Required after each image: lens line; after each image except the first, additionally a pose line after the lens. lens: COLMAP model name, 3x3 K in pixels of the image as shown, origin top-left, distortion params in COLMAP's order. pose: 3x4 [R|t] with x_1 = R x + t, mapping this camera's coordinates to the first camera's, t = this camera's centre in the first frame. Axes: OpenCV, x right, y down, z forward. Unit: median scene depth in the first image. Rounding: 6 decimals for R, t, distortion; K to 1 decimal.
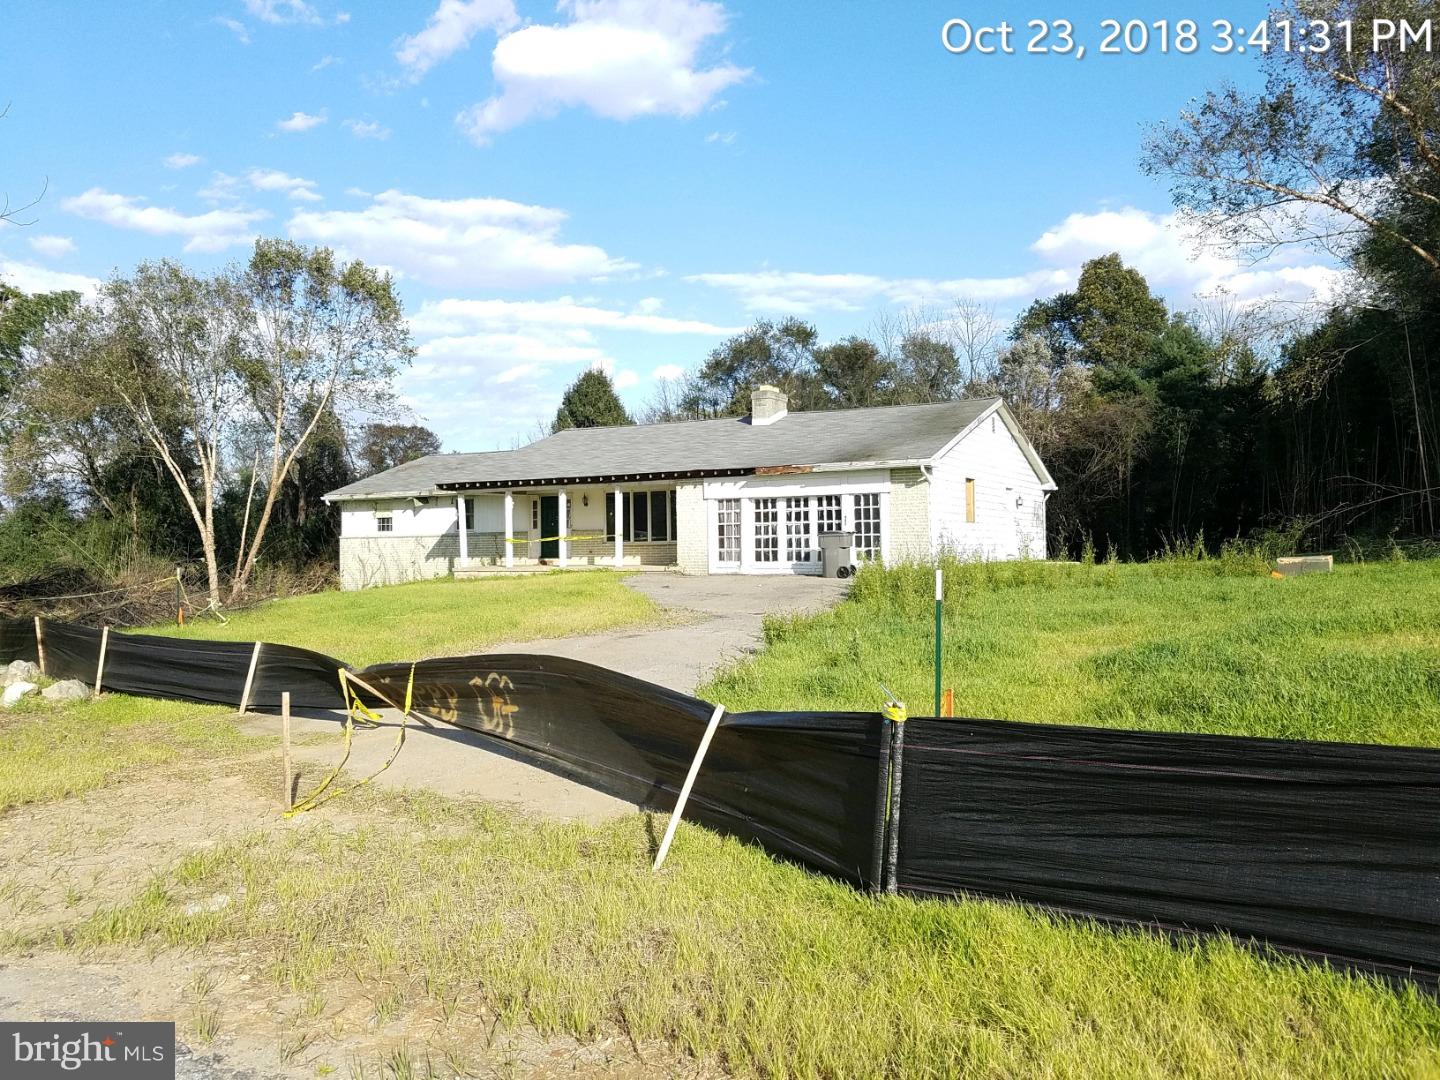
lens RADIAL K [[1141.7, 0, 710.0], [0, 1141.7, 540.5], [0, 0, 1]] dist [0.001582, 0.010871]
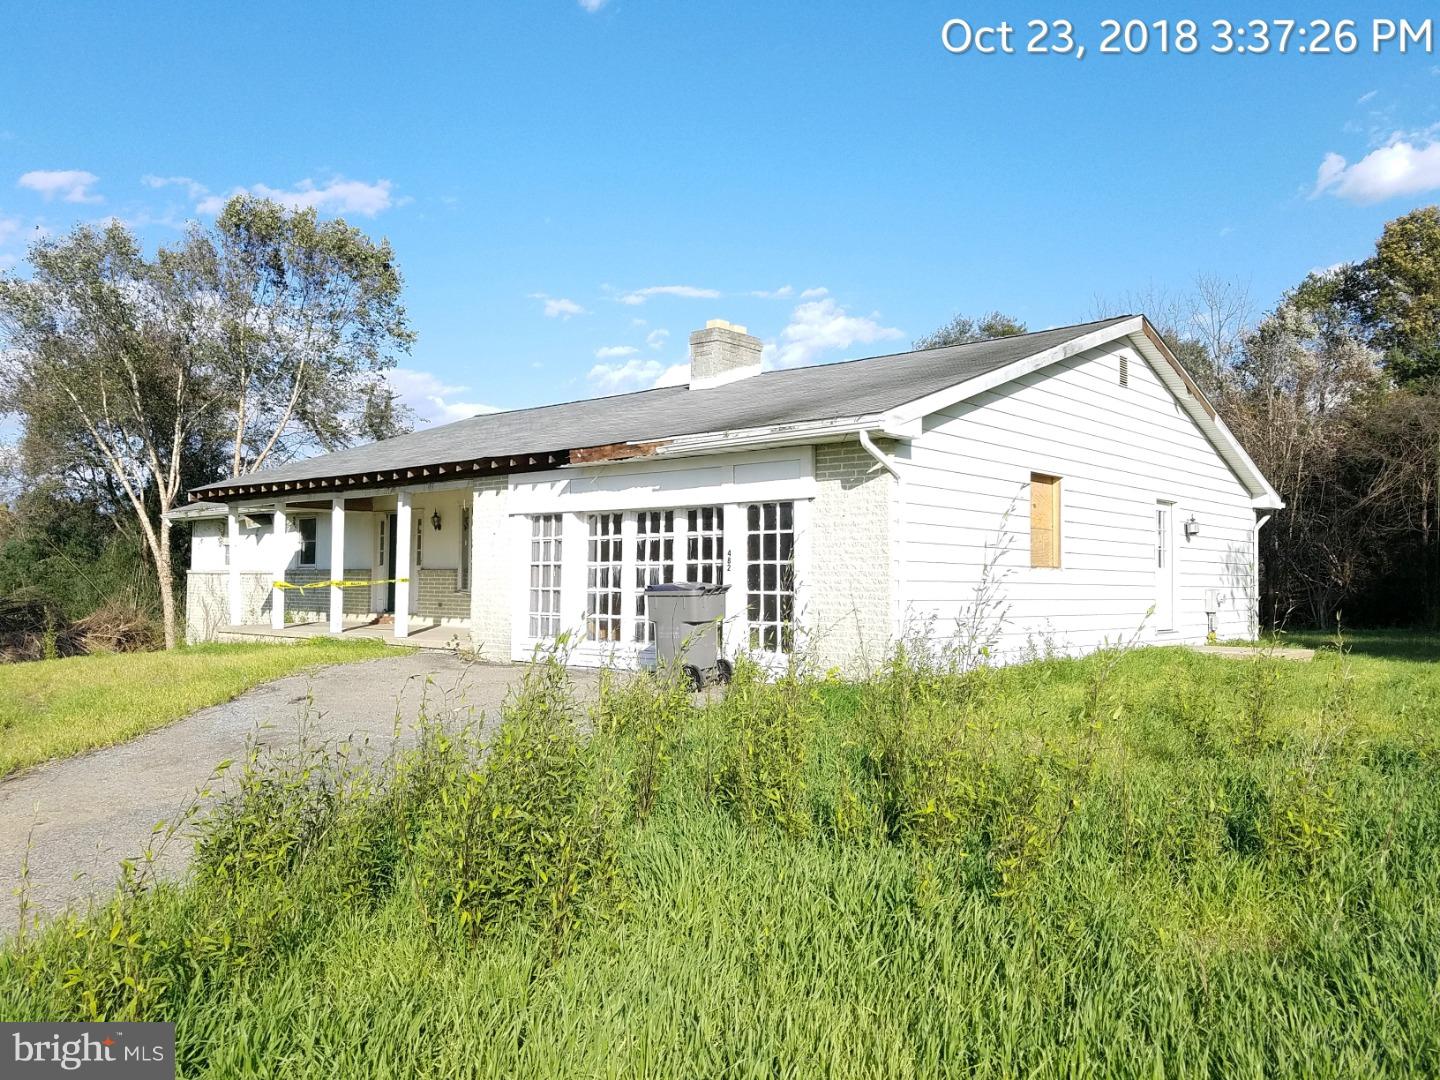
lens RADIAL K [[1141.7, 0, 727.2], [0, 1141.7, 550.9], [0, 0, 1]] dist [0.001582, 0.010871]
pose [[0.977737, 0.012825, -0.209443, 0.204458], [-0.016937, 0.999697, -0.017851, -0.012636], [0.209150, 0.021001, 0.977658, 0.526373]]
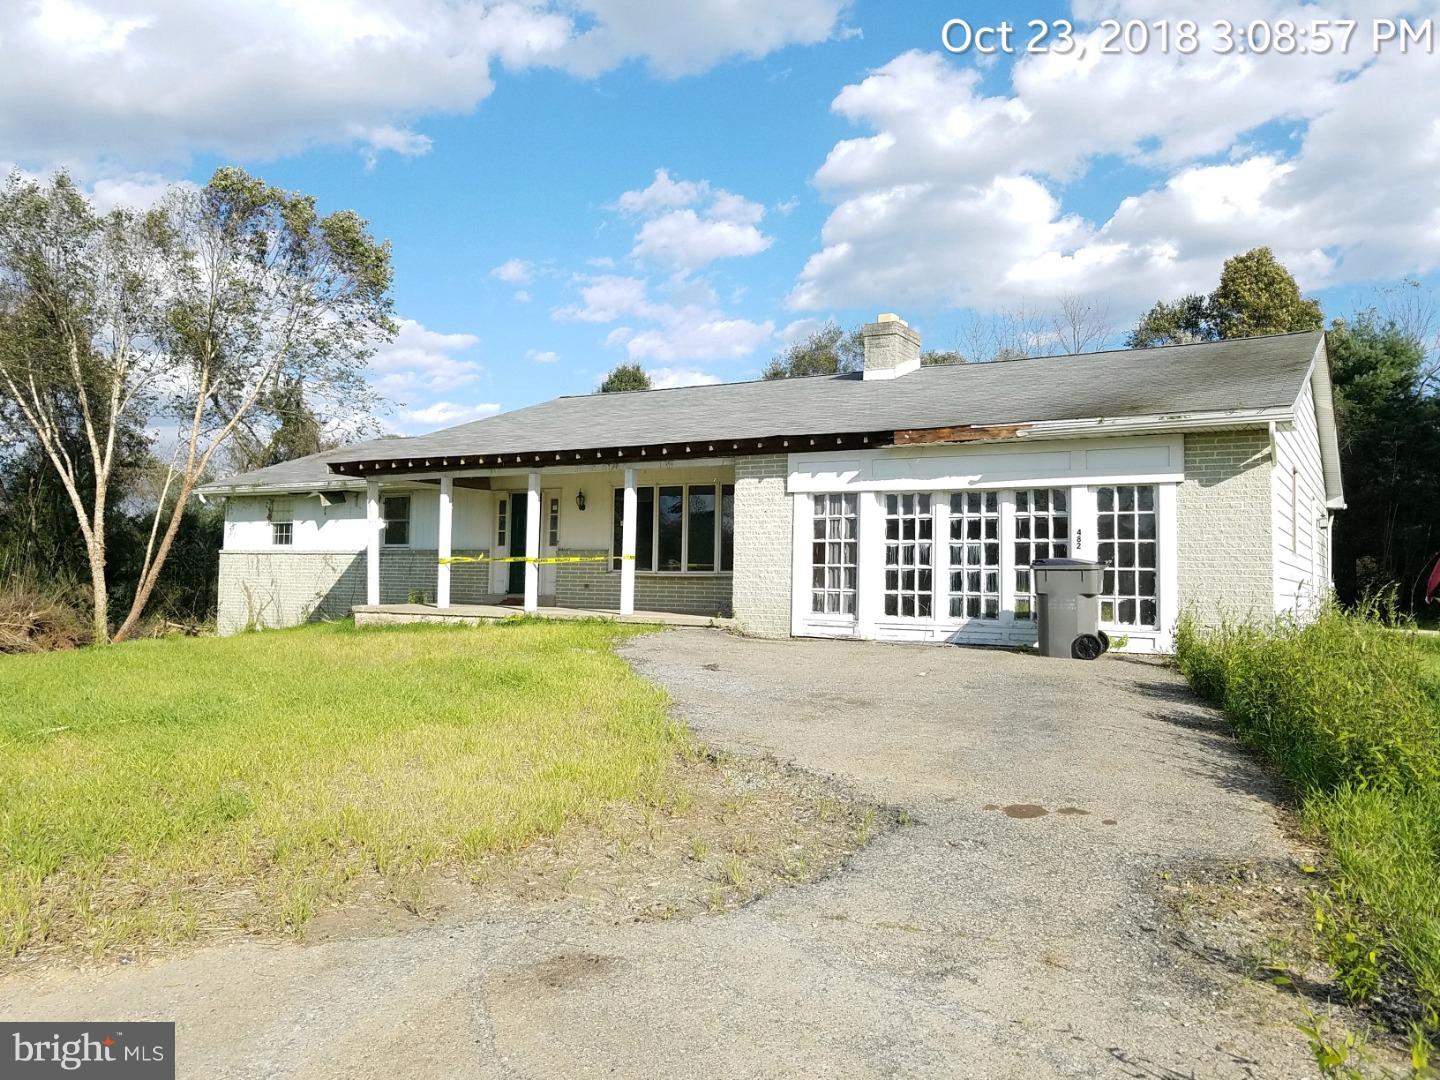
lens RADIAL K [[1141.7, 0, 724.9], [0, 1141.7, 528.6], [0, 0, 1]] dist [0.001582, 0.010871]
pose [[0.999173, 0.029068, -0.028439, -0.019172], [-0.030222, 0.998701, -0.041024, 0.002647], [0.027210, 0.041850, 0.998753, 0.481798]]
